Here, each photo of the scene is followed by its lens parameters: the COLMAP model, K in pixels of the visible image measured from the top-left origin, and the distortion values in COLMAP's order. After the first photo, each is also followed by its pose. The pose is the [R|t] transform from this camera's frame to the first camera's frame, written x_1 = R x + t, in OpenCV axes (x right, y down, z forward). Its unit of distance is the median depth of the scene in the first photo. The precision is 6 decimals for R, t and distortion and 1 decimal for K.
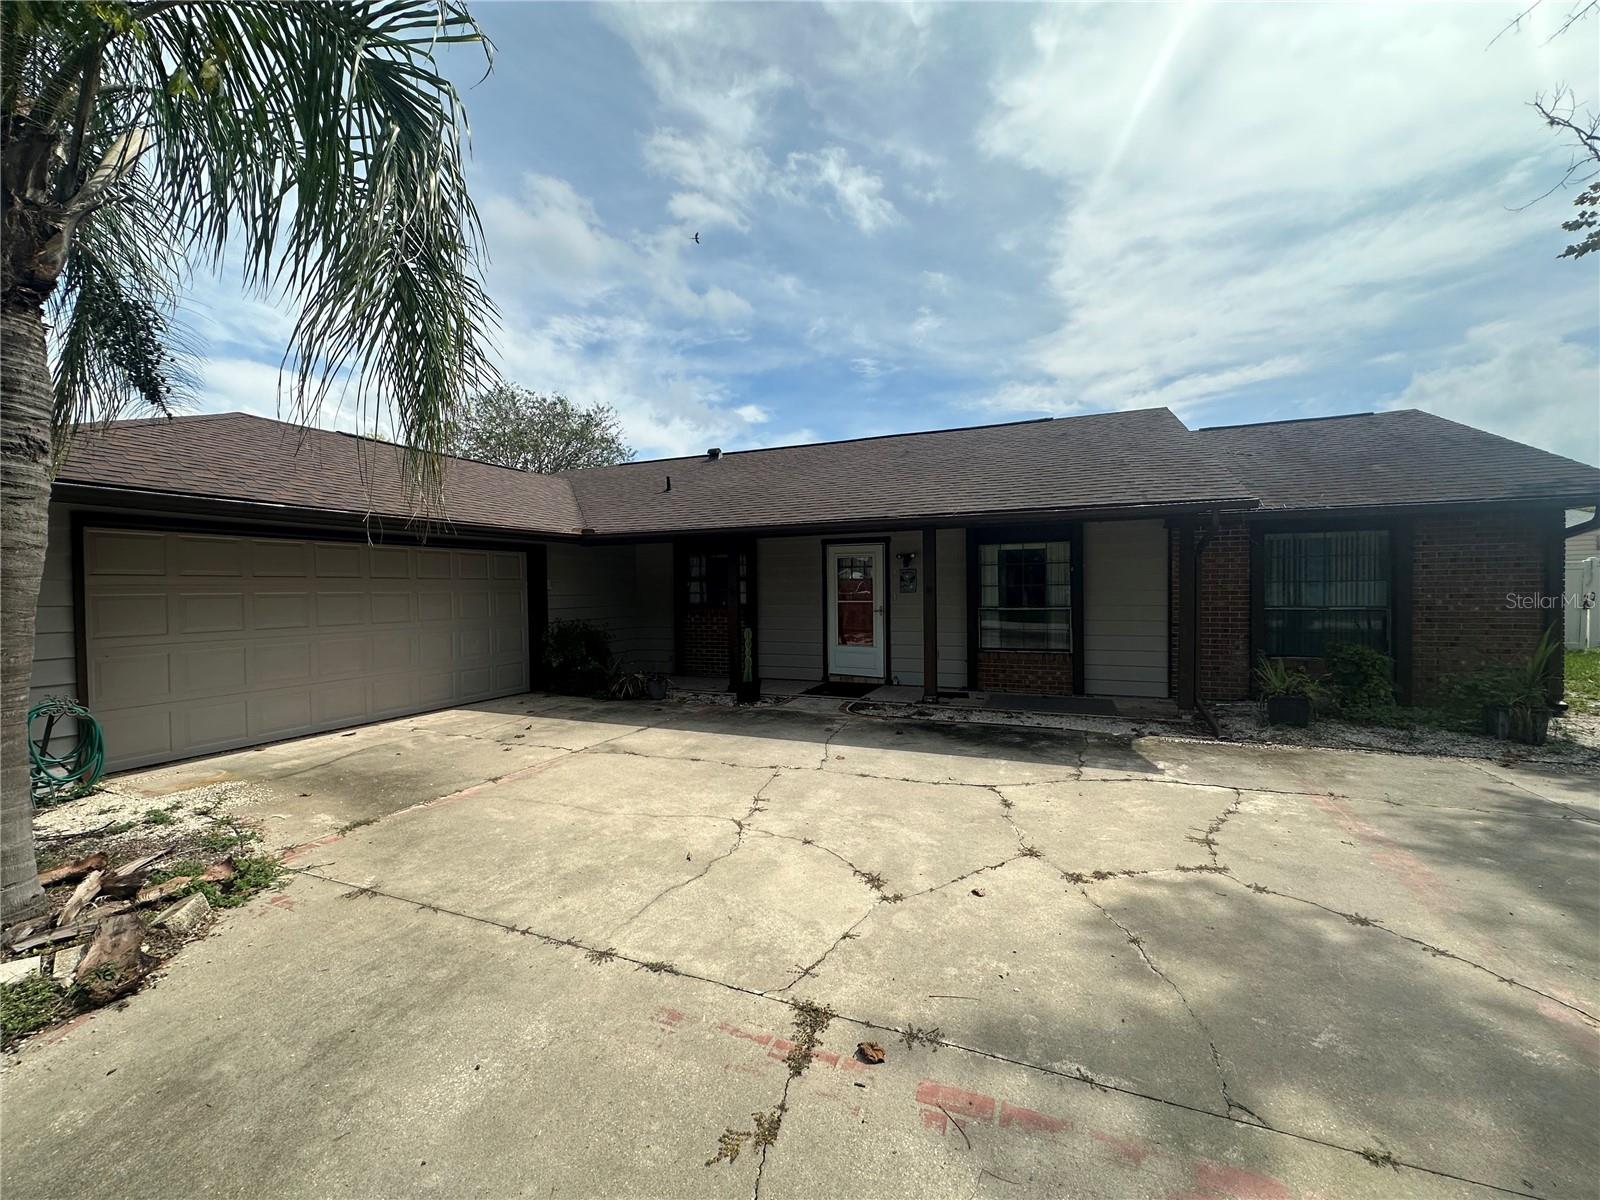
lens RADIAL K [[643.6, 0, 800.0], [0, 643.6, 600.0], [0, 0, 1]] dist [-0.001393, 0.000097]
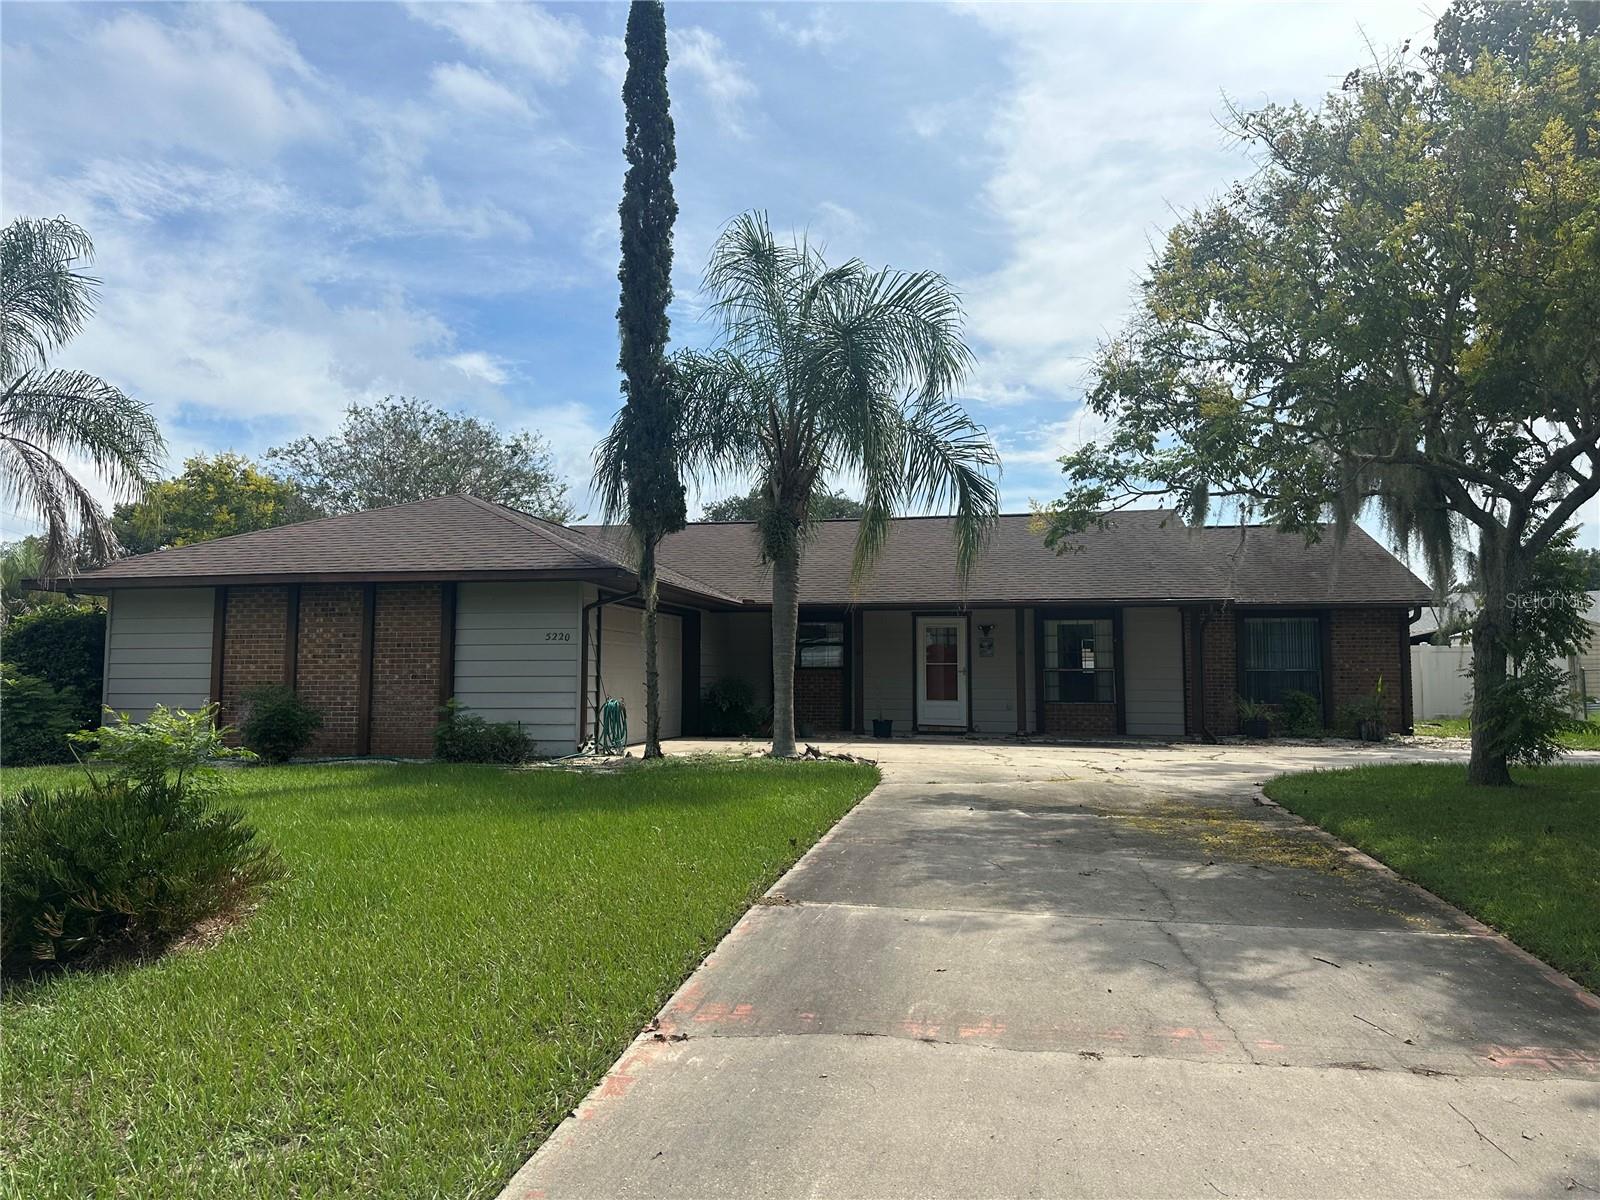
lens RADIAL K [[1502.9, 0, 738.4], [0, 1502.9, 608.6], [0, 0, 1]] dist [0.401542, -1.055745]
pose [[0.968318, 0.029159, 0.248011, -0.196677], [-0.007235, 0.996018, -0.088855, 0.030619], [-0.249614, 0.084245, 0.964674, -0.328630]]
